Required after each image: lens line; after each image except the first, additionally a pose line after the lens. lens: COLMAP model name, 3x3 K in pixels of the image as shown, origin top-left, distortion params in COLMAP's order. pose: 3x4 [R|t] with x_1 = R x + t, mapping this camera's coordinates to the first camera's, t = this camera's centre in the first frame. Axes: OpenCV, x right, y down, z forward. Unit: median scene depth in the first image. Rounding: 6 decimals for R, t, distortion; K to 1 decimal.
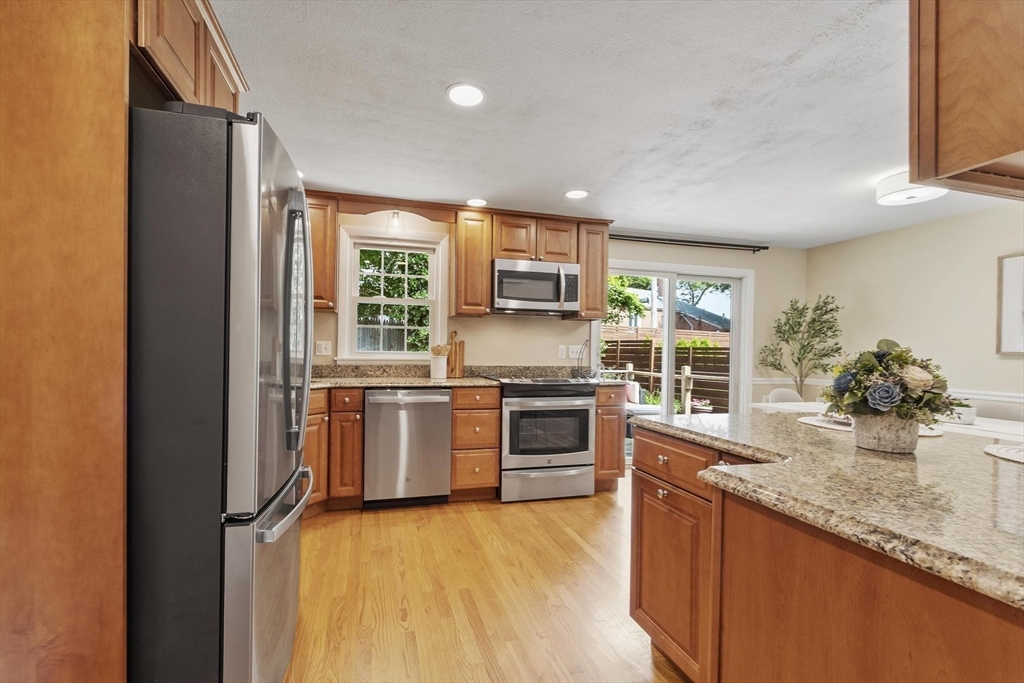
lens RADIAL K [[445.4, 0, 486.6], [0, 445.4, 354.0], [0, 0, 1]] dist [-0.000385, -0.000260]
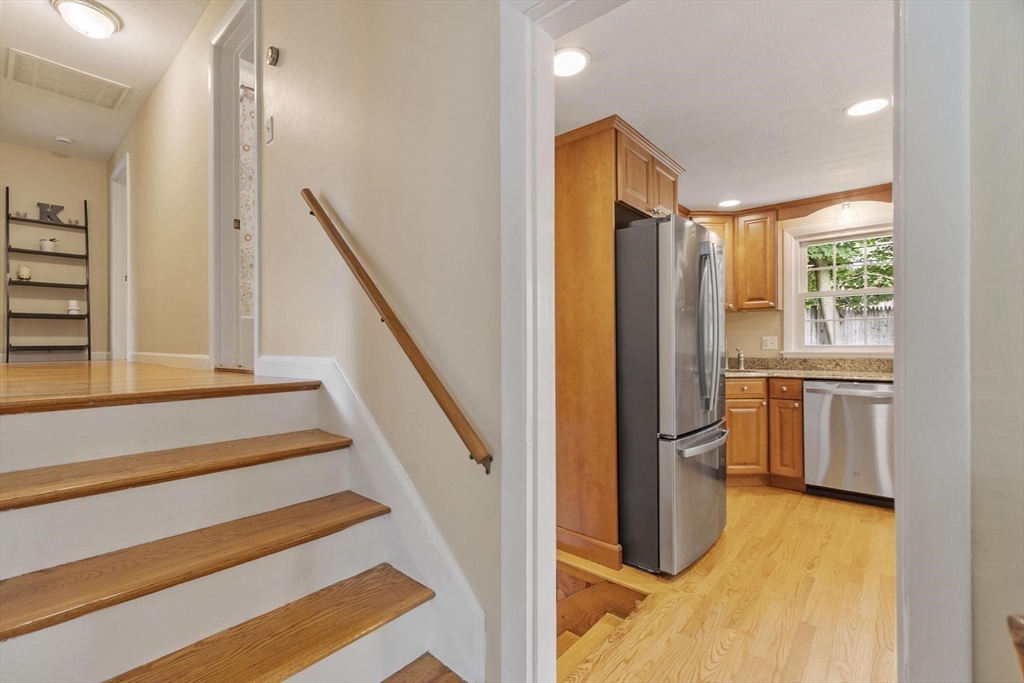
lens RADIAL K [[445.1, 0, 486.0], [0, 445.1, 343.0], [0, 0, 1]] dist [-0.000103, -0.000077]
pose [[0.534899, -0.020928, -0.844657, 0.227747], [0.007078, 0.999769, -0.020289, 0.005588], [0.844886, 0.004874, 0.534924, -0.228819]]
